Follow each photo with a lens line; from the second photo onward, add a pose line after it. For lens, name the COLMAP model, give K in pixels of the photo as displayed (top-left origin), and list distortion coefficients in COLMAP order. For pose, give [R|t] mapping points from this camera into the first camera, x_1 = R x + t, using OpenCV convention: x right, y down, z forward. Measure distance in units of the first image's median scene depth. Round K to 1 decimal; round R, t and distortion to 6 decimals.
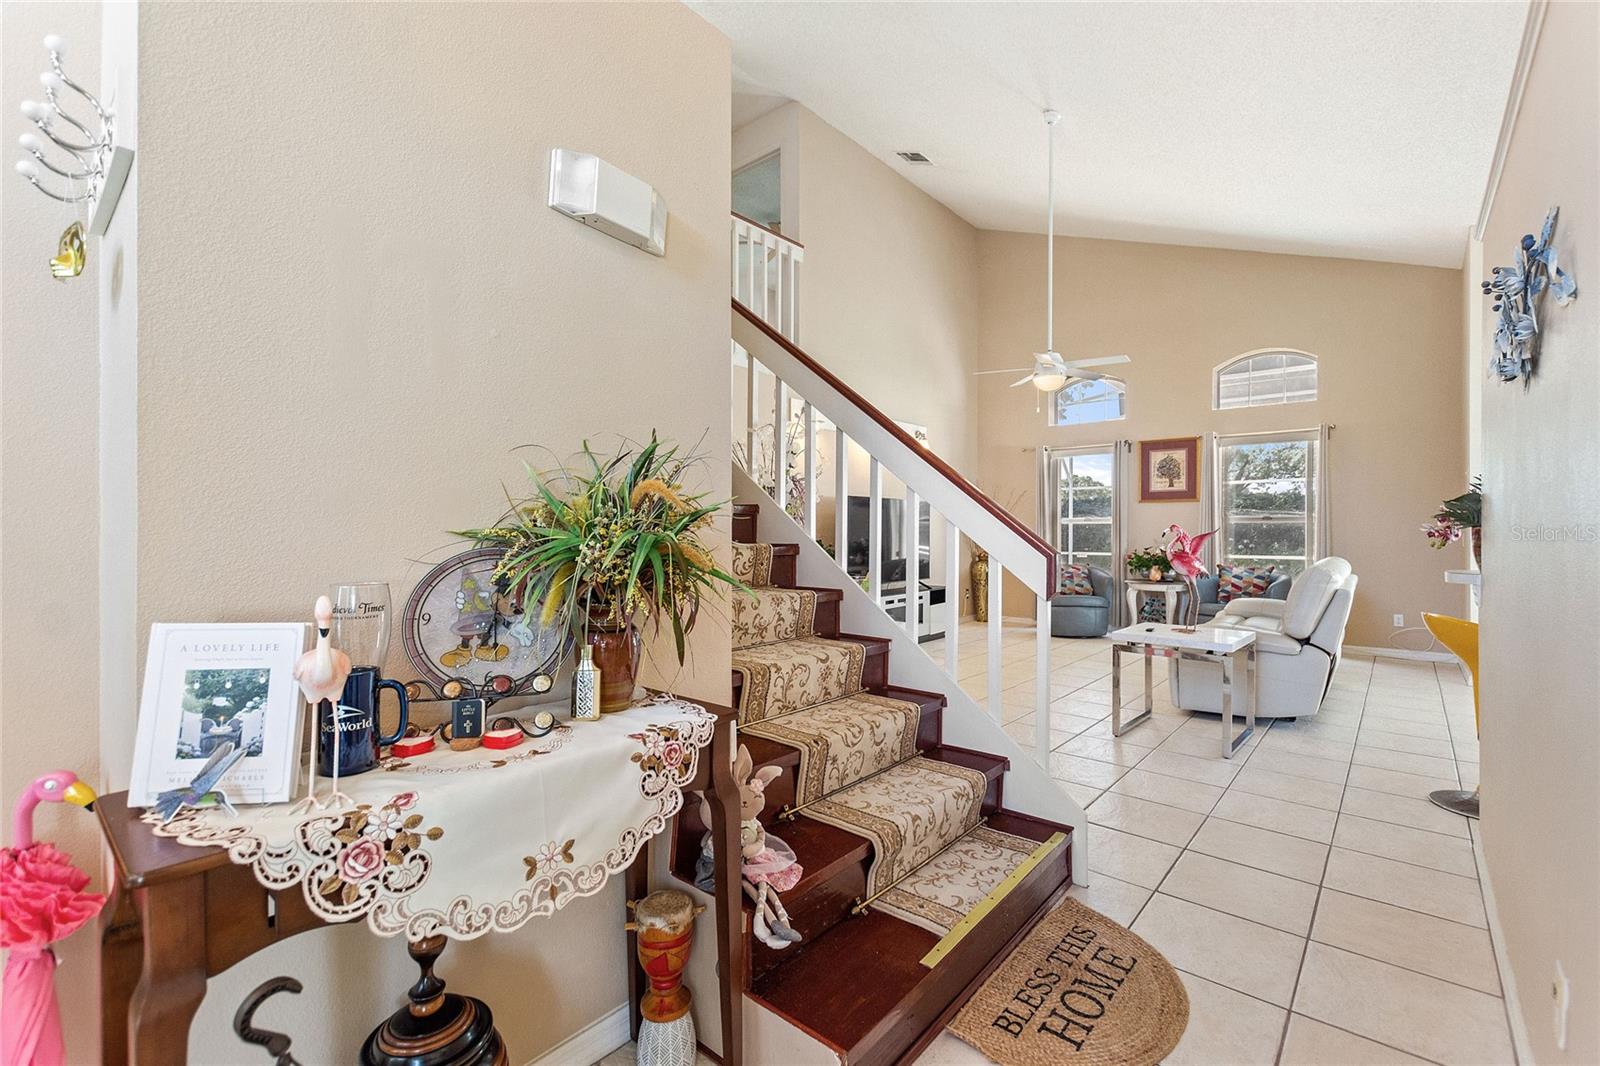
lens RADIAL K [[701.5, 0, 795.5], [0, 701.5, 533.3], [0, 0, 1]] dist [0.000994, -0.002304]
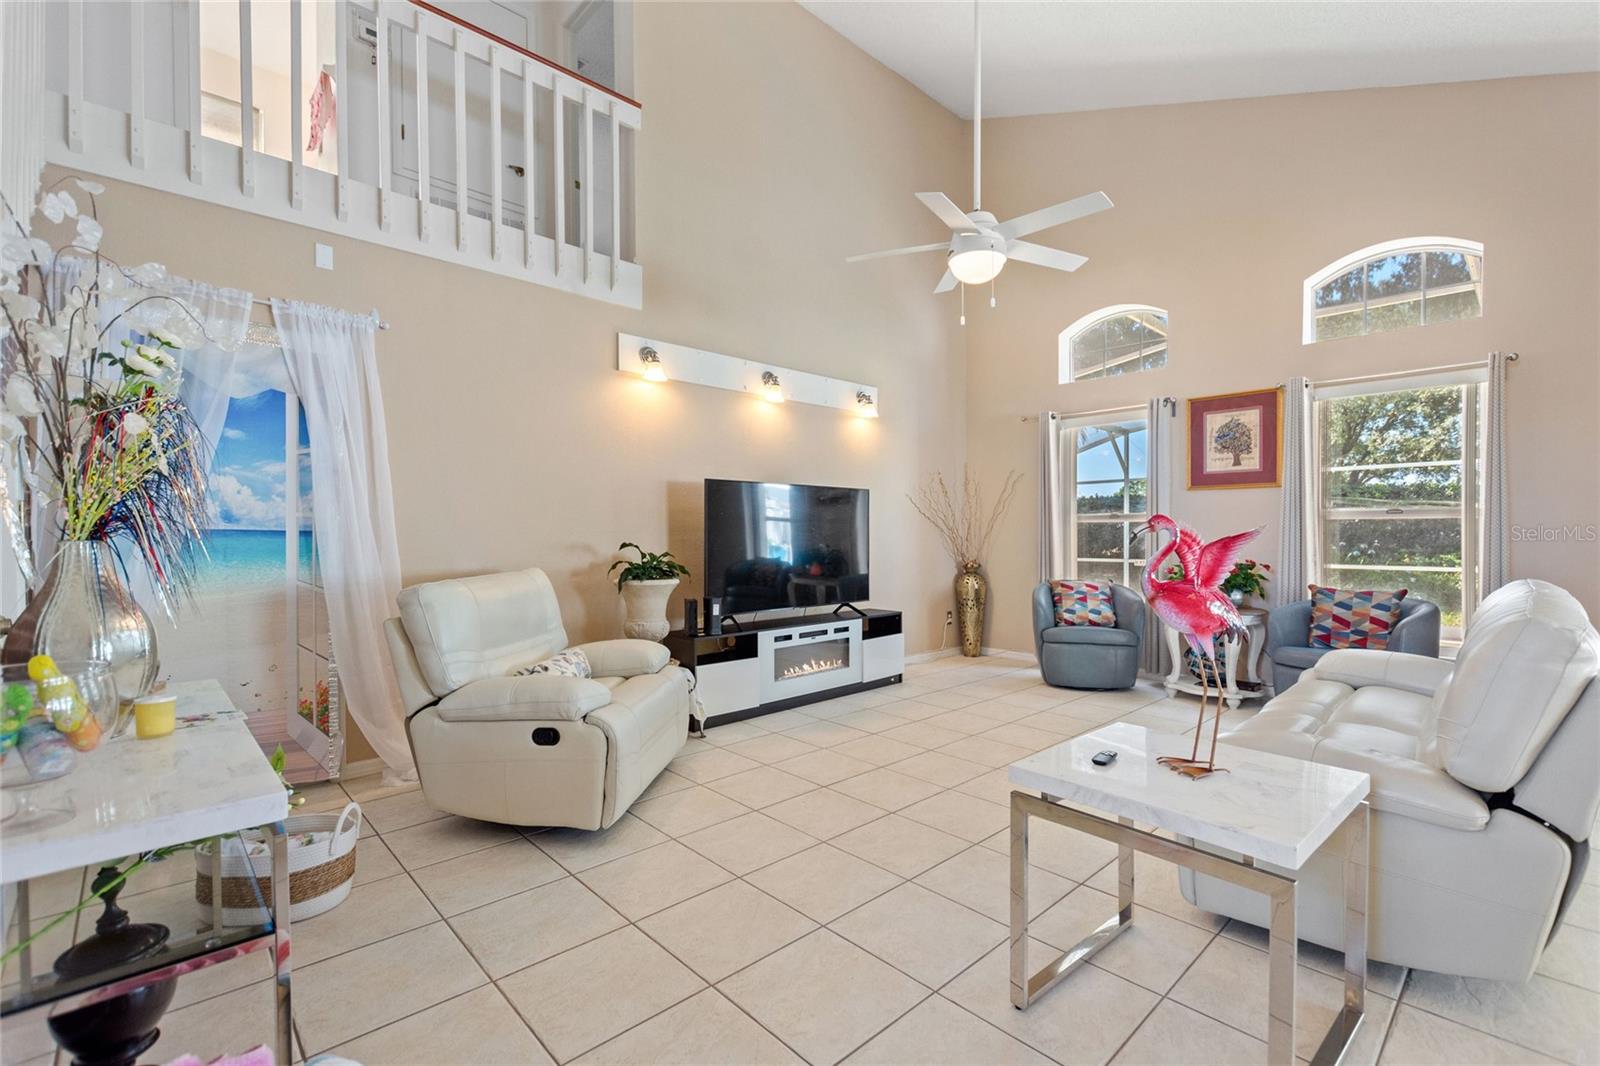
lens RADIAL K [[701.5, 0, 801.6], [0, 701.5, 534.6], [0, 0, 1]] dist [0.000994, -0.002304]
pose [[0.994299, 0.000924, -0.106621, 0.211838], [-0.001130, 0.999998, -0.001873, 0.000621], [0.106619, 0.001982, 0.994298, 0.319746]]
